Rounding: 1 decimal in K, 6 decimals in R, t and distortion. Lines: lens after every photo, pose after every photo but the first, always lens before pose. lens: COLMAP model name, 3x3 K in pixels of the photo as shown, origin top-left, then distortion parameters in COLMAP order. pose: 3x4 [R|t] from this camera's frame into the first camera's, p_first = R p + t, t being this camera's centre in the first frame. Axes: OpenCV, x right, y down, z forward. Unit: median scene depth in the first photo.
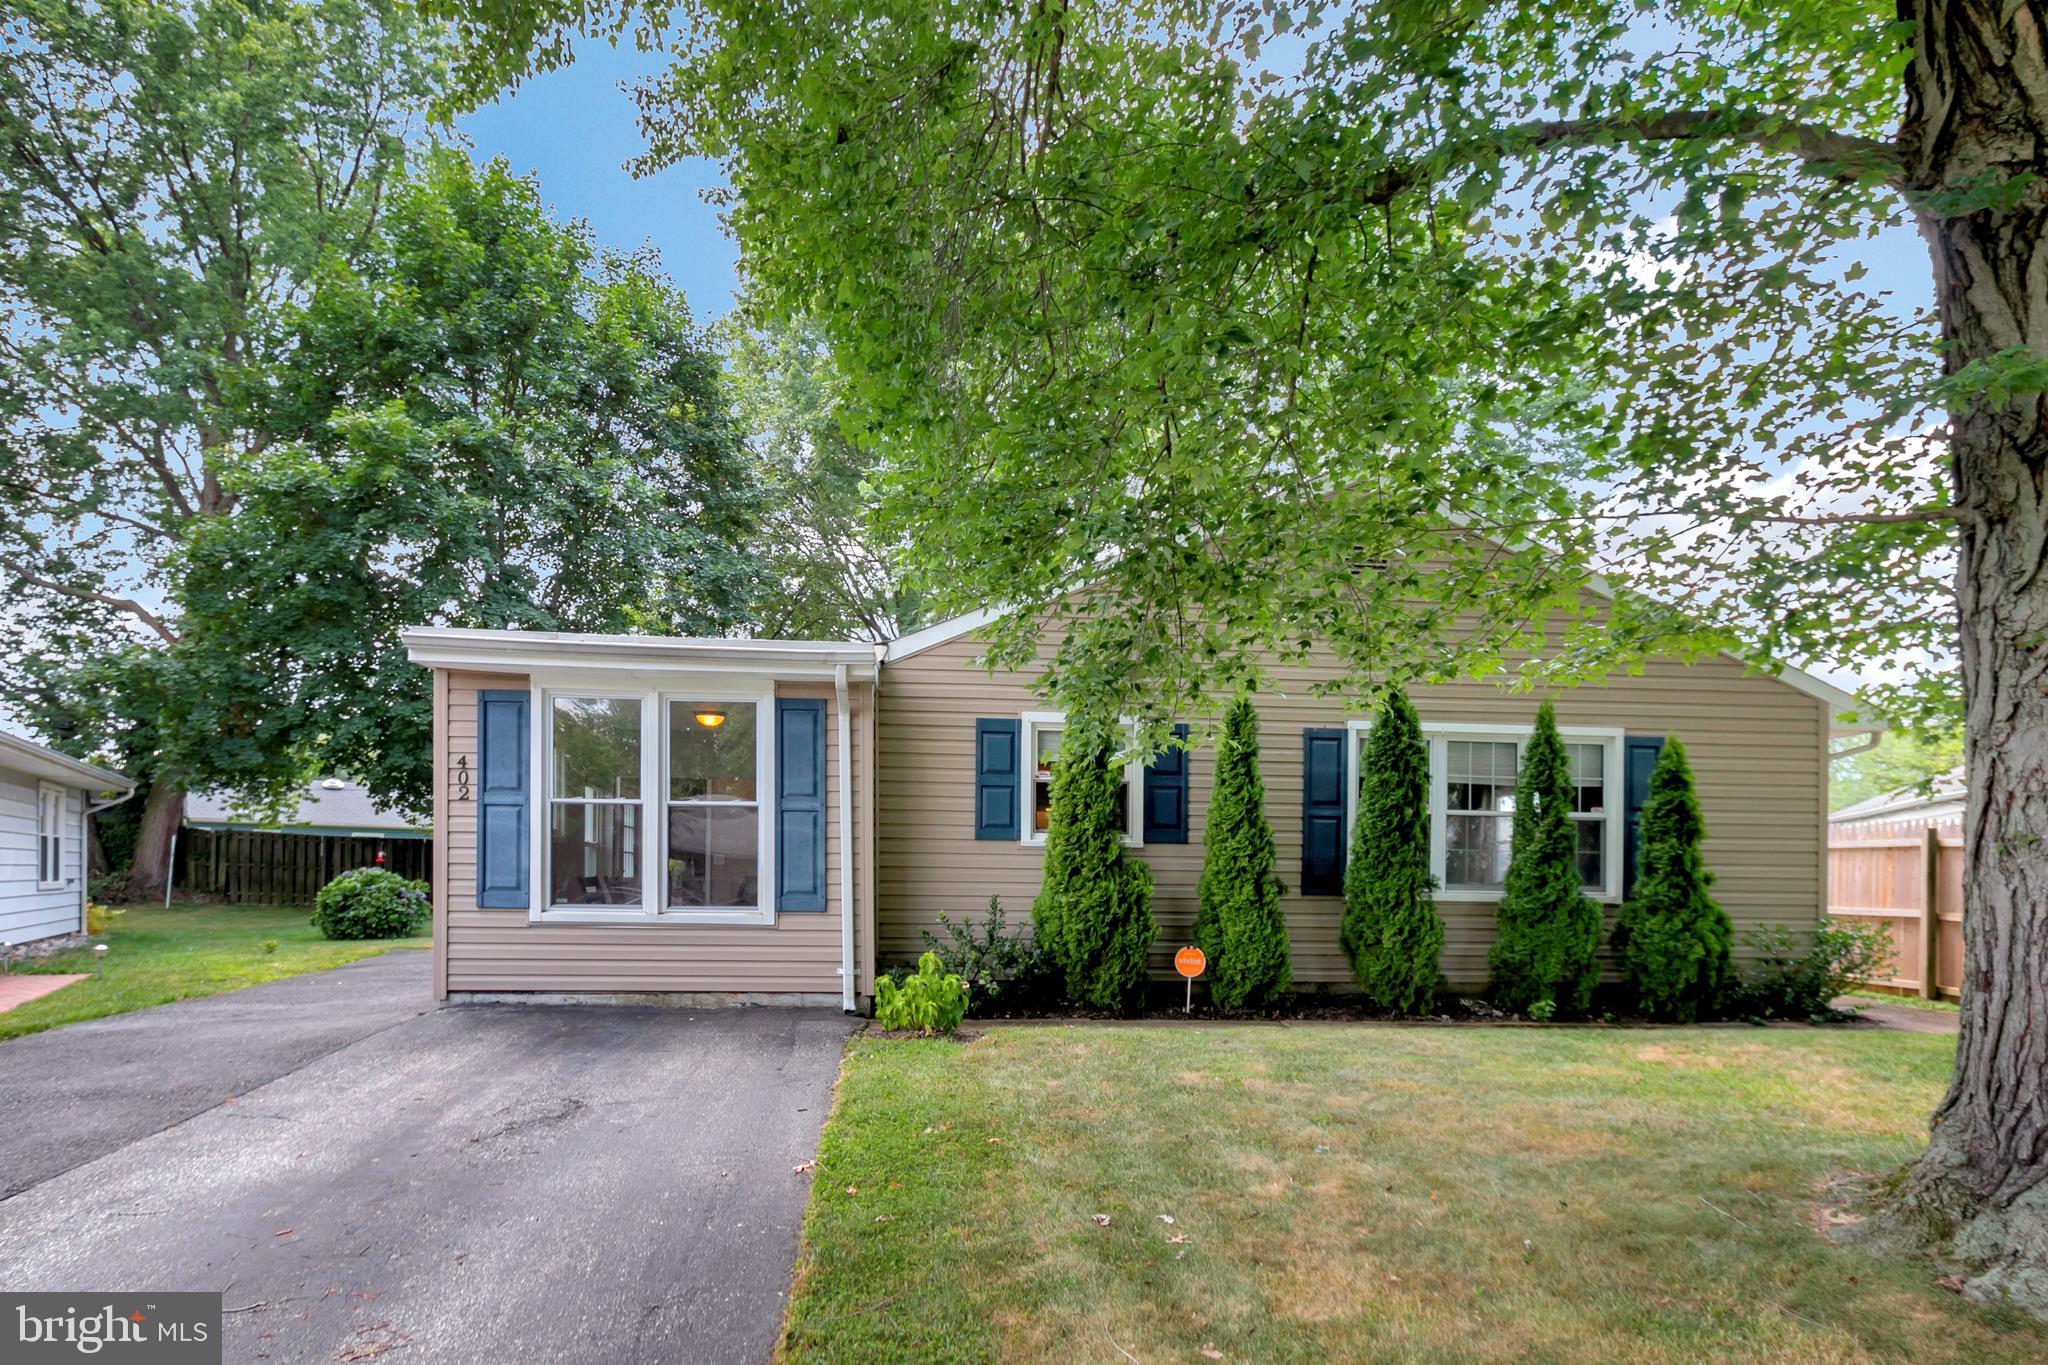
lens RADIAL K [[1142.7, 0, 1017.3], [0, 1142.7, 782.6], [0, 0, 1]] dist [-0.000259, 0.000239]
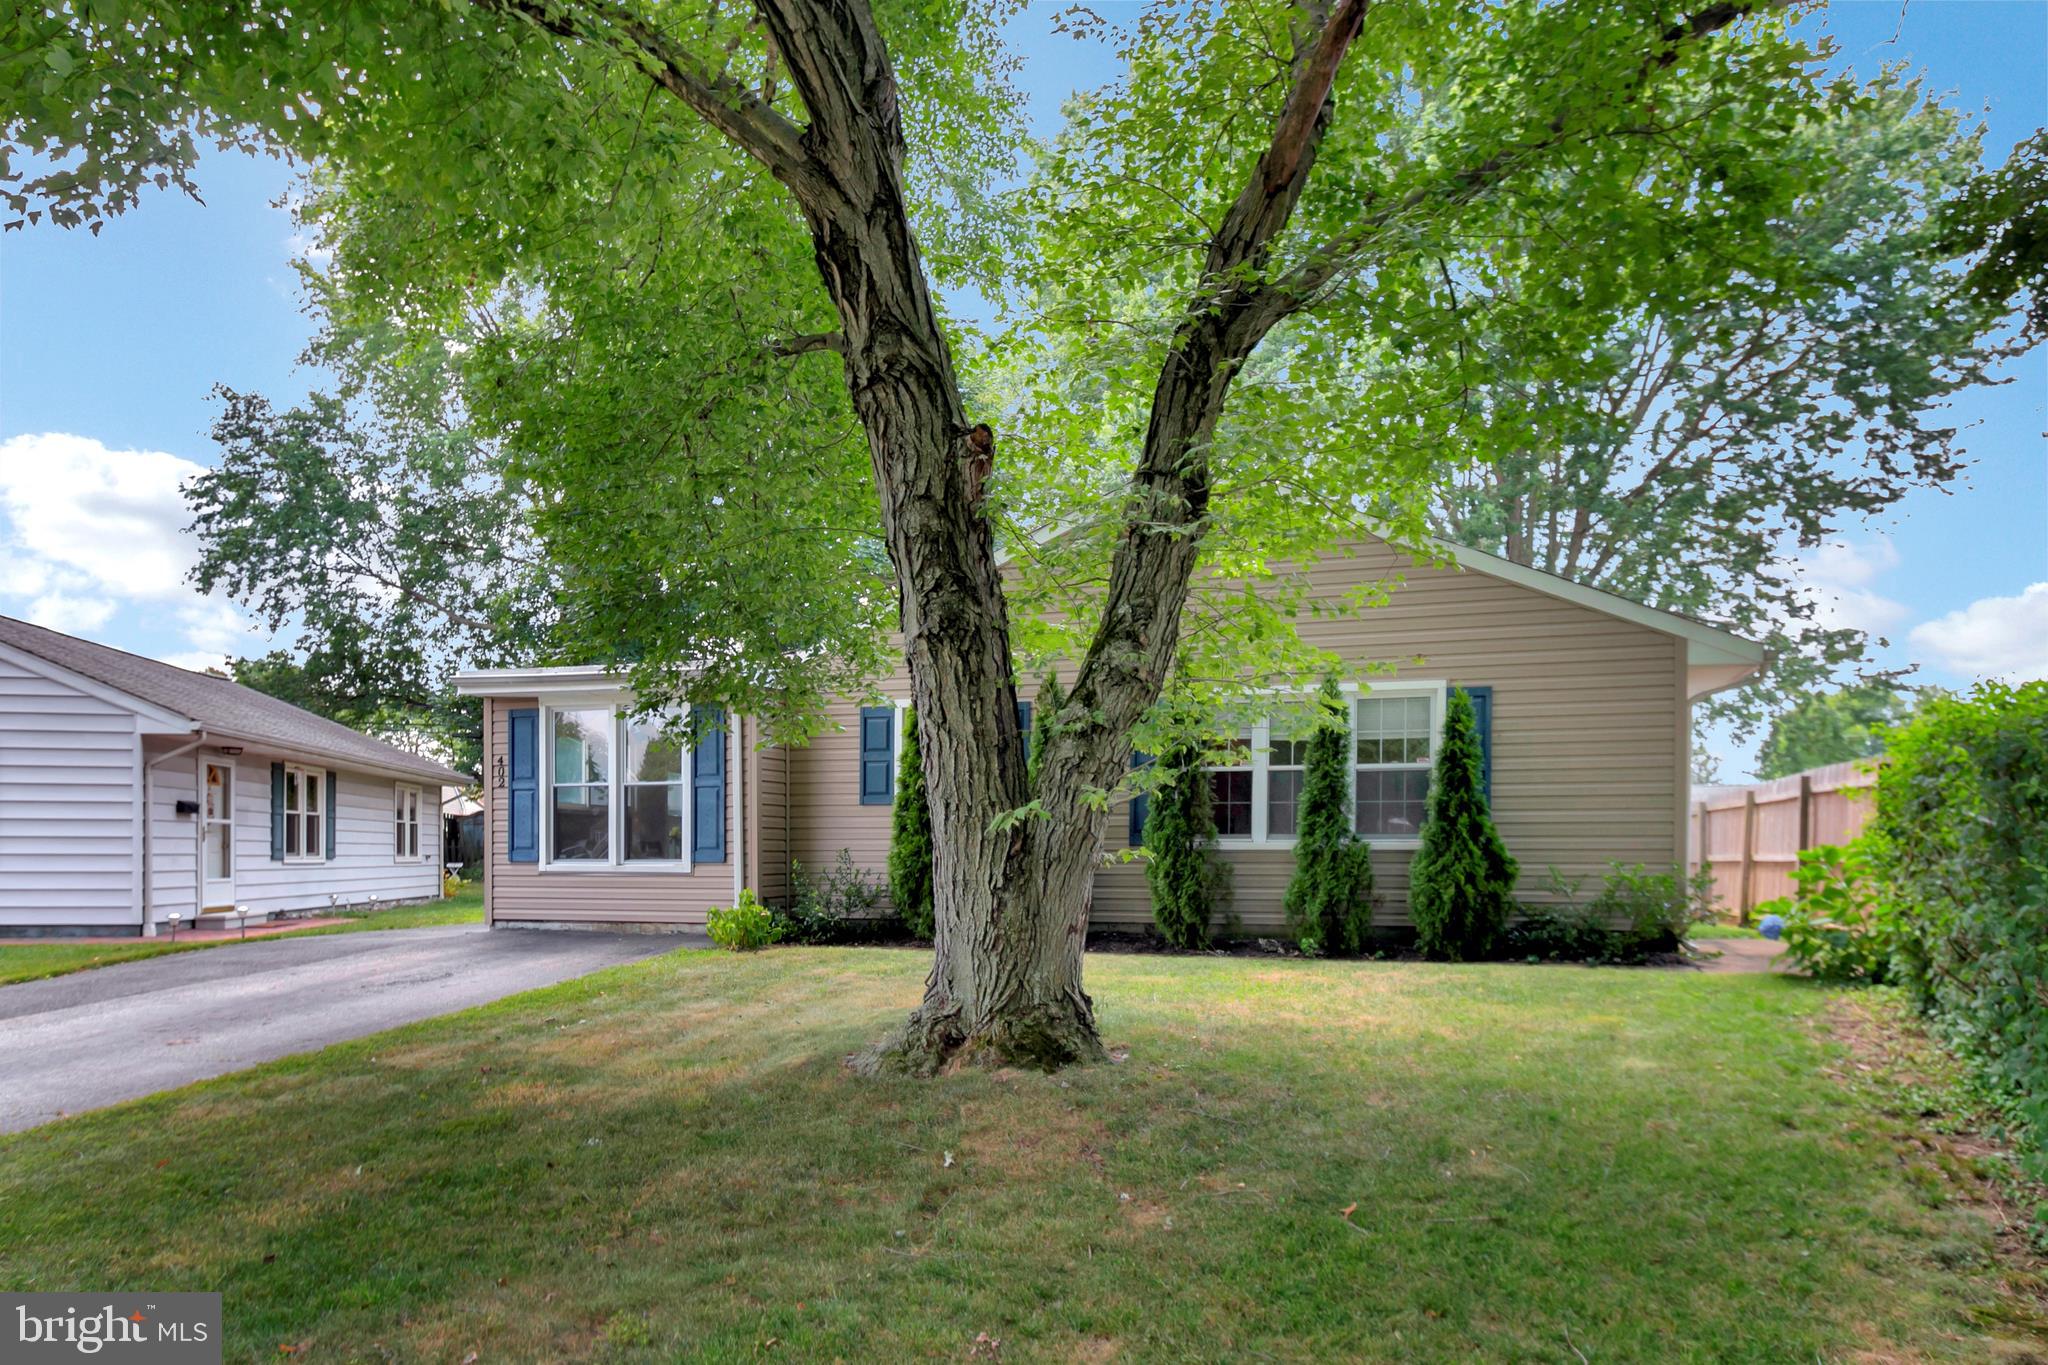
lens RADIAL K [[1313.2, 0, 1024.7], [0, 1313.2, 682.7], [0, 0, 1]] dist [0.005391, 0.000080]
pose [[0.926228, -0.062245, -0.371789, 0.738003], [0.043832, 0.997366, -0.057783, 0.008461], [0.374406, 0.037224, 0.926517, -0.291282]]
